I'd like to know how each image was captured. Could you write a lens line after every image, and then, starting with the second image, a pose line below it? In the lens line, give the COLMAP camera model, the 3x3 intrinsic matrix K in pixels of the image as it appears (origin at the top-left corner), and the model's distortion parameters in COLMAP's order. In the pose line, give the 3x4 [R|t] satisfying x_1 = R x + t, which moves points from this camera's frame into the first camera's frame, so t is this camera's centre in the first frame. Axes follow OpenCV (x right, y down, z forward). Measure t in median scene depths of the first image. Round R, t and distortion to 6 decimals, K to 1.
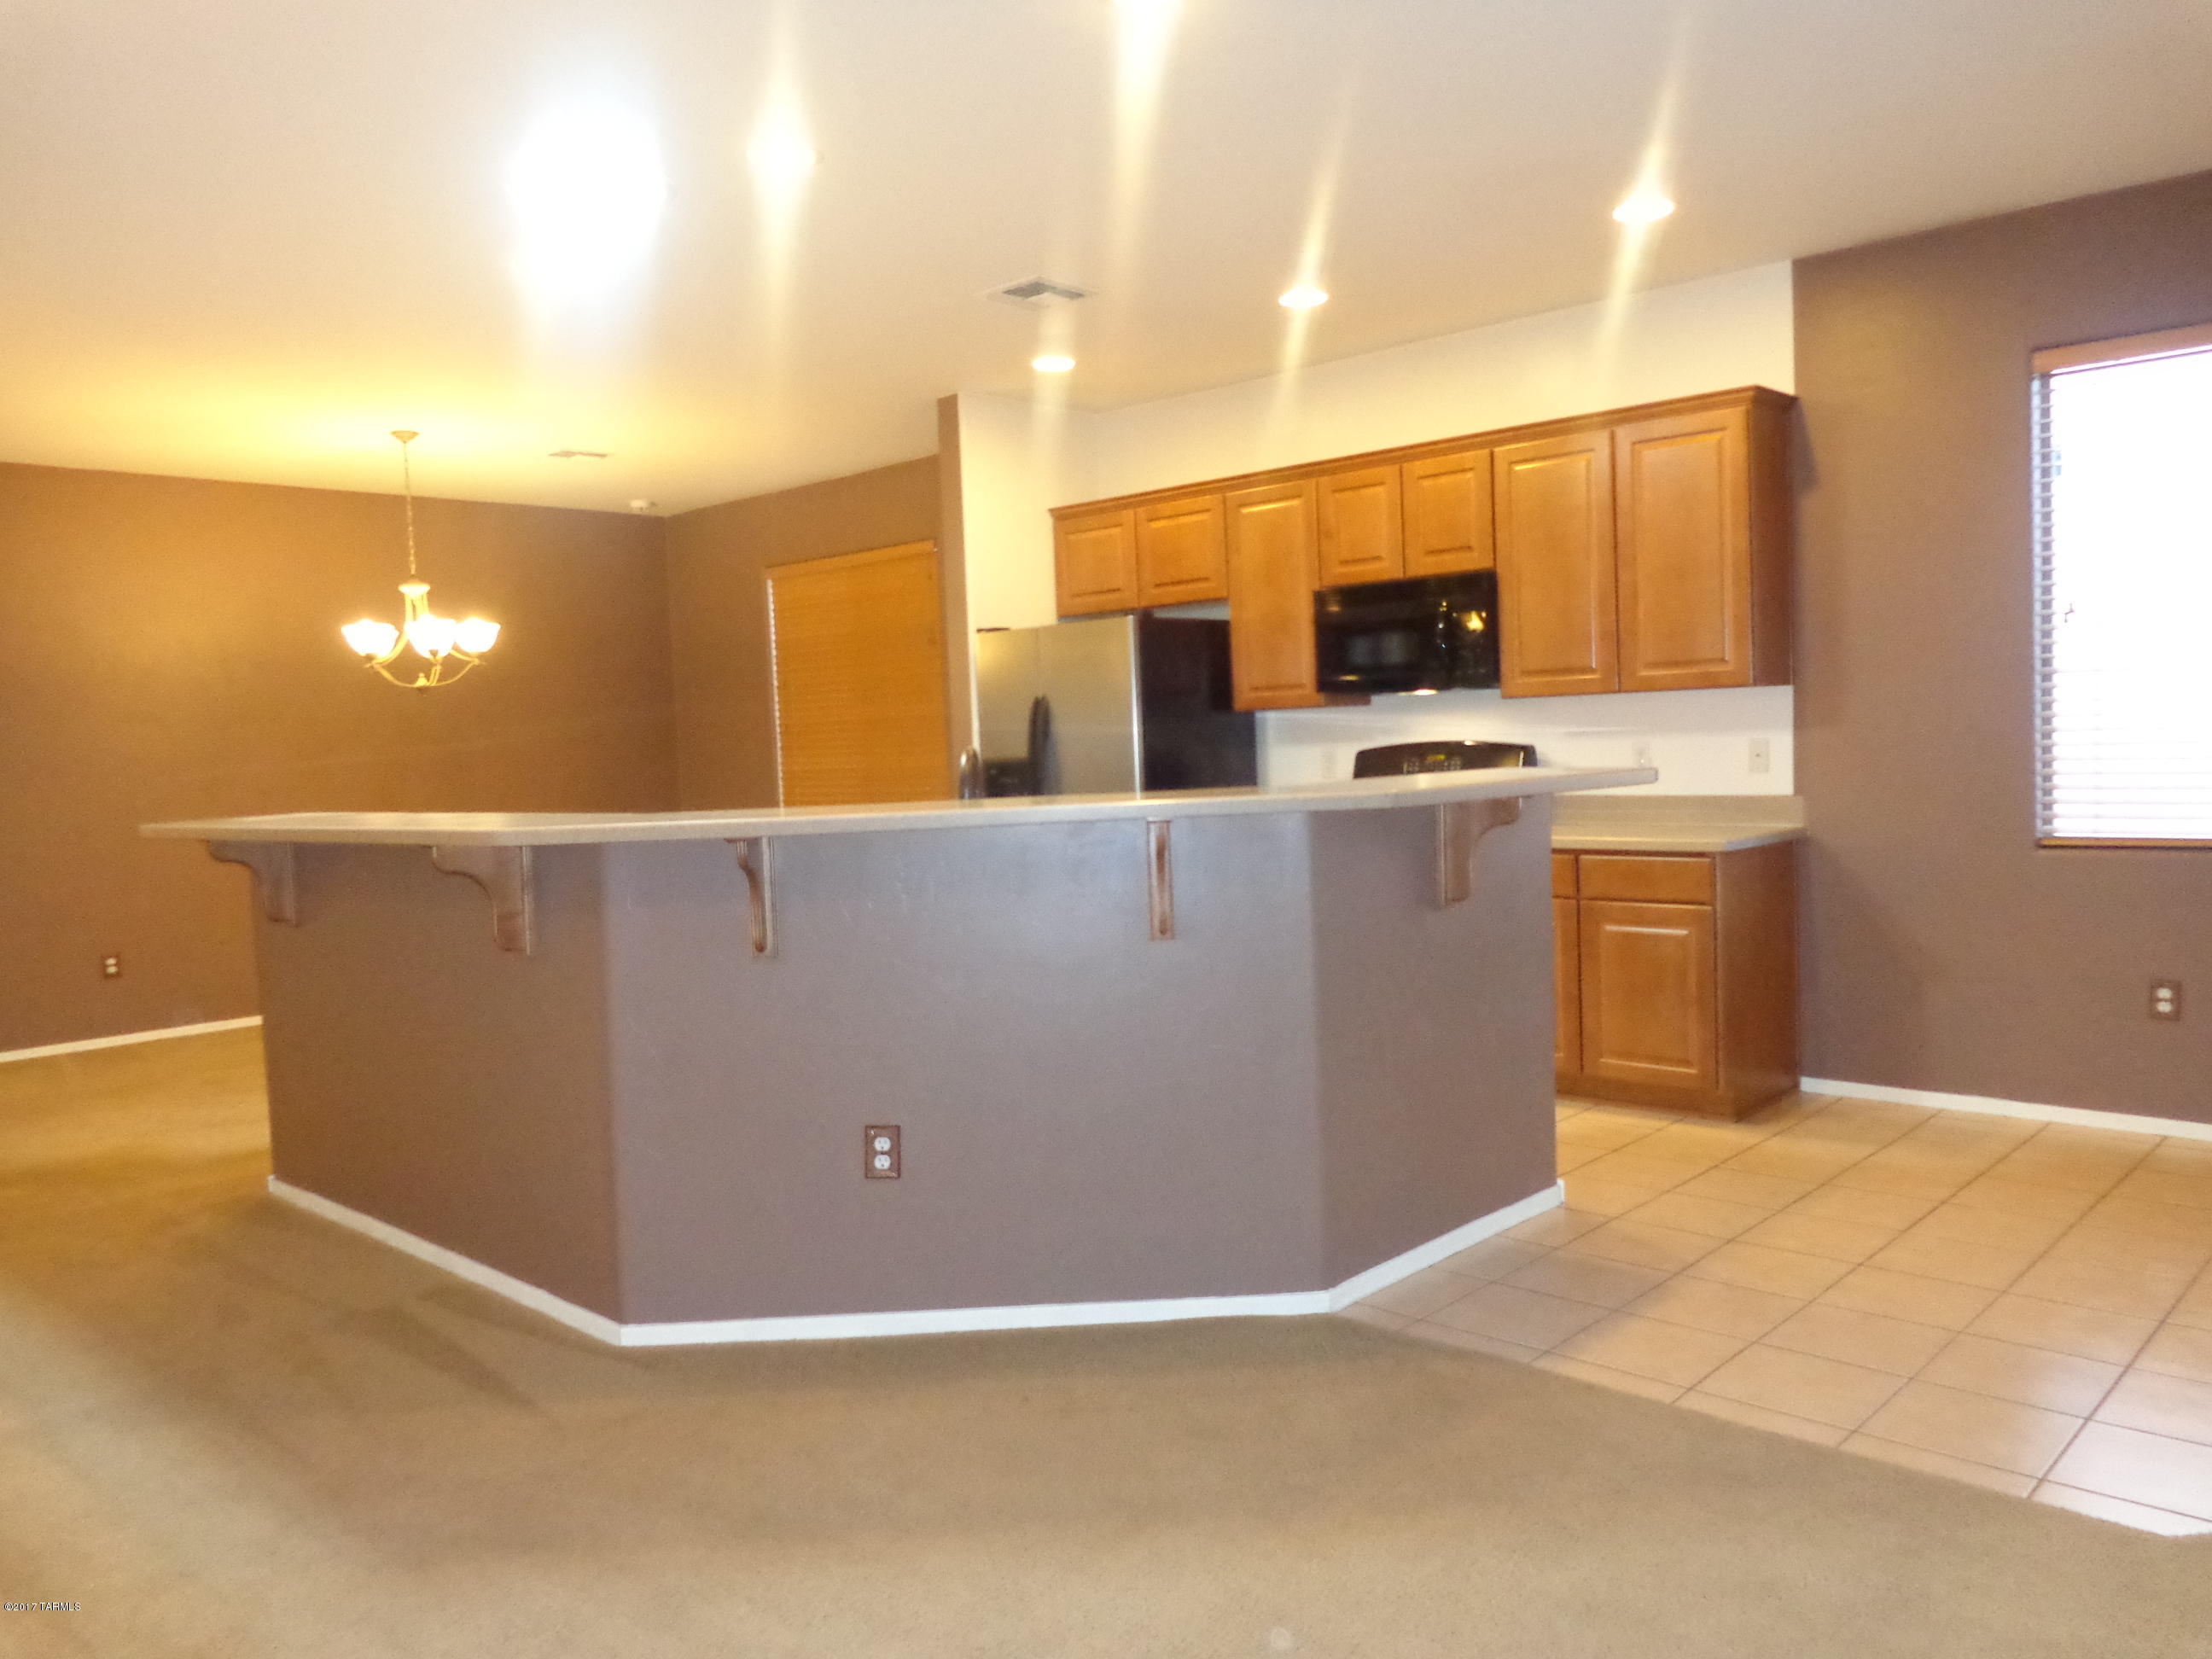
lens RADIAL K [[1633.4, 0, 1106.0], [0, 1633.4, 829.5], [0, 0, 1]] dist [-0.011073, 0.002439]
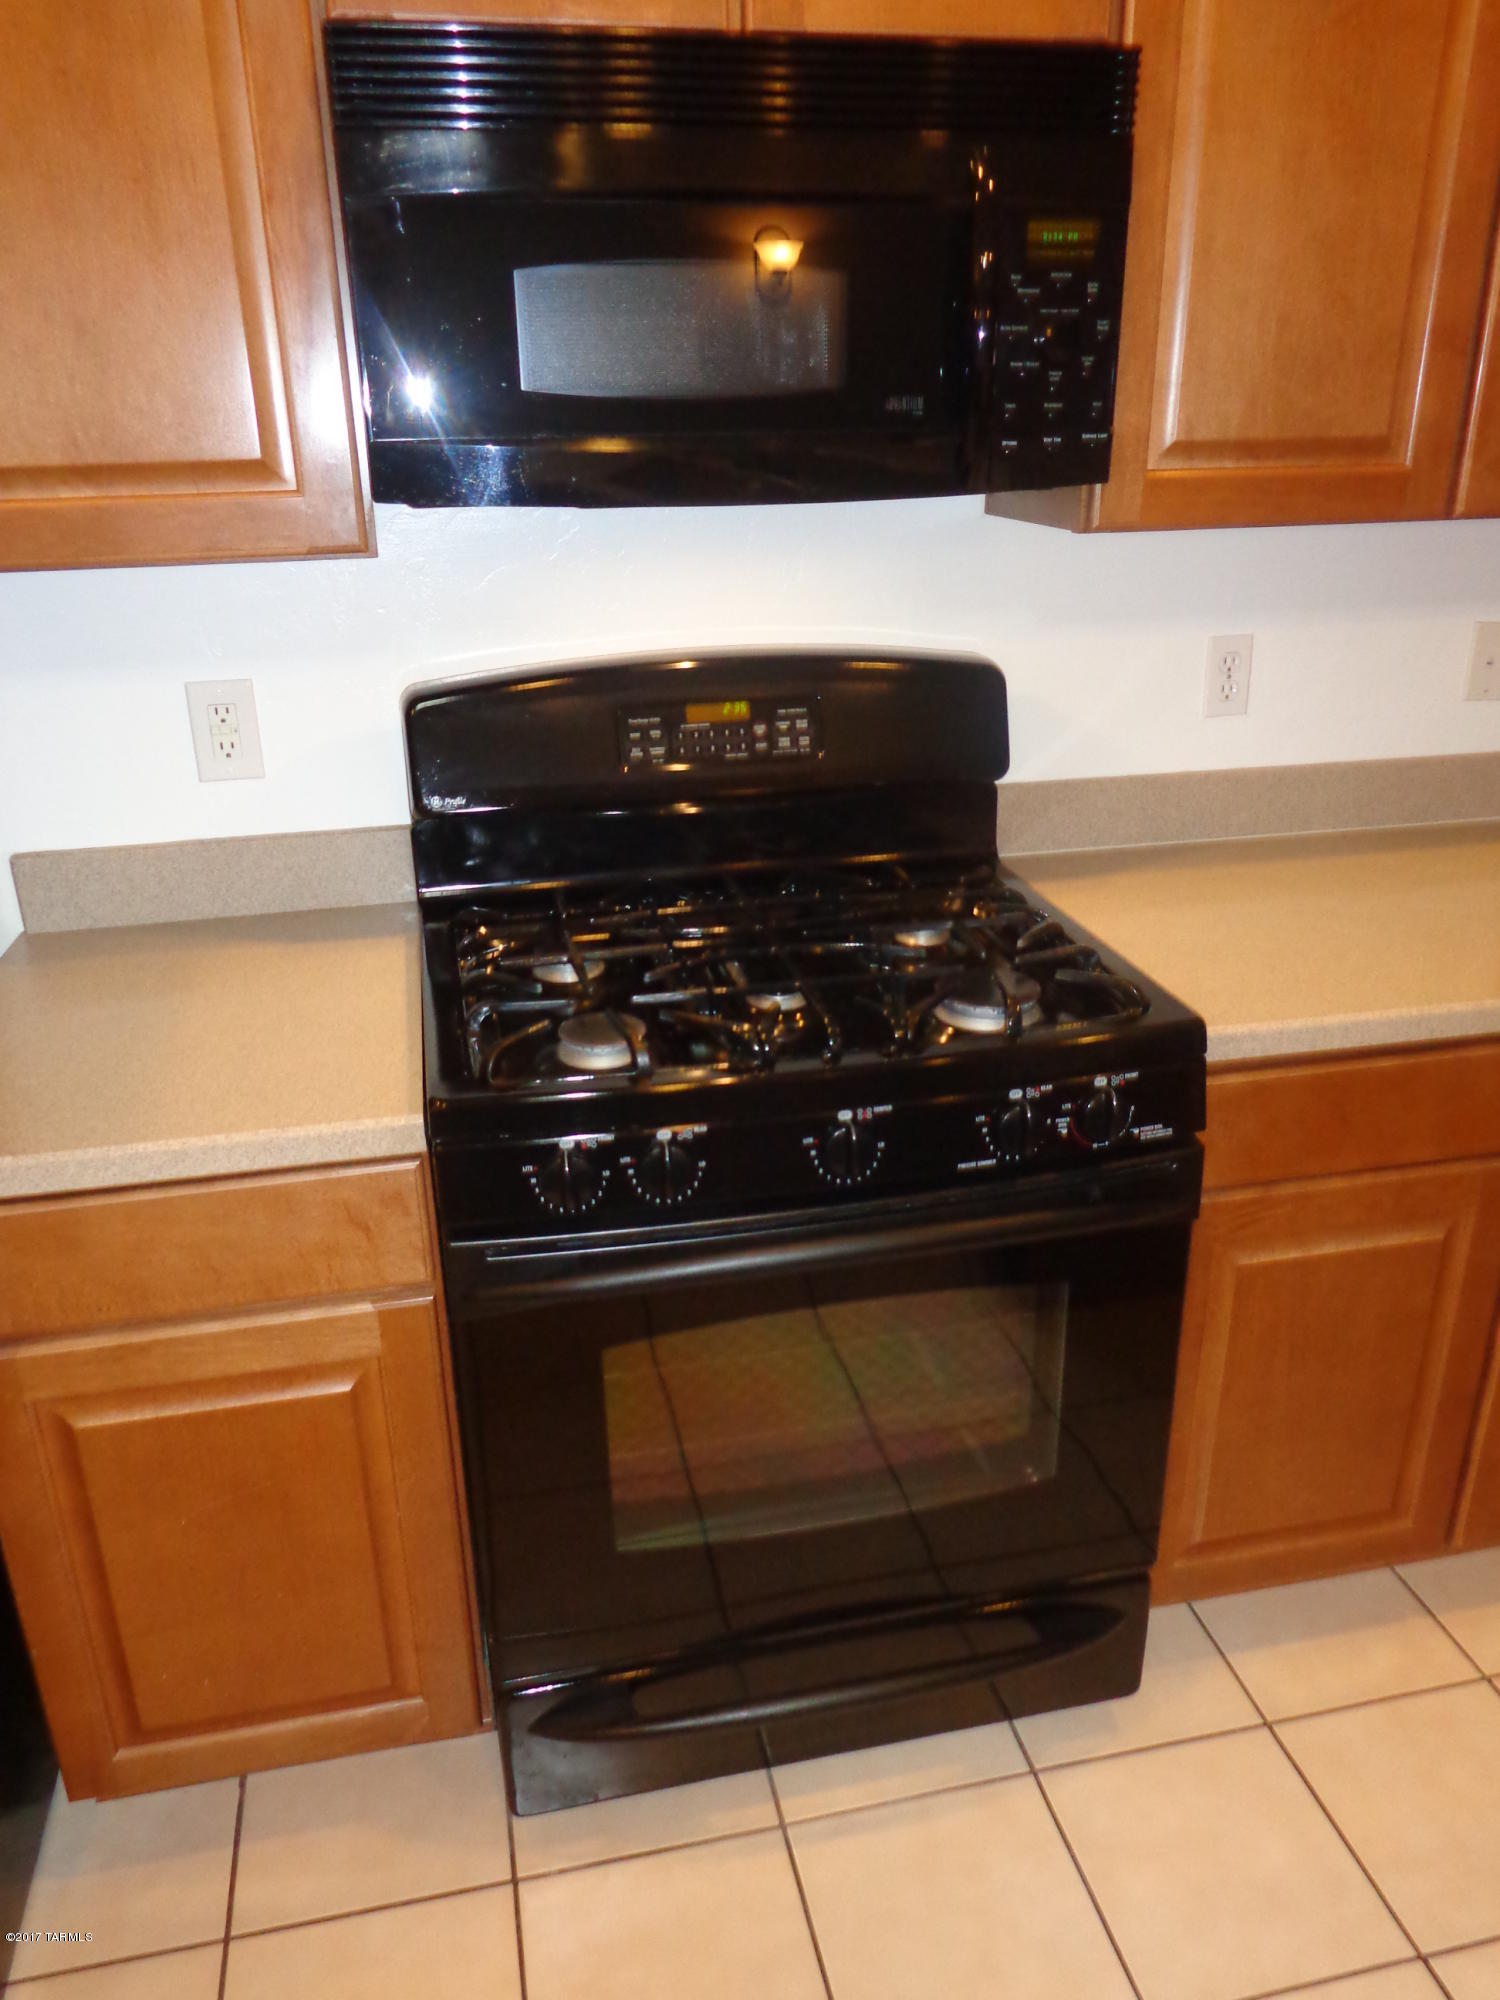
lens RADIAL K [[1476.8, 0, 750.0], [0, 1476.8, 1000.0], [0, 0, 1]] dist [-0.011073, 0.002439]
pose [[0.565616, -0.284316, 0.774108, -0.039864], [0.040673, 0.947165, 0.318158, -0.085356], [-0.823665, -0.148470, 0.547296, 0.864991]]
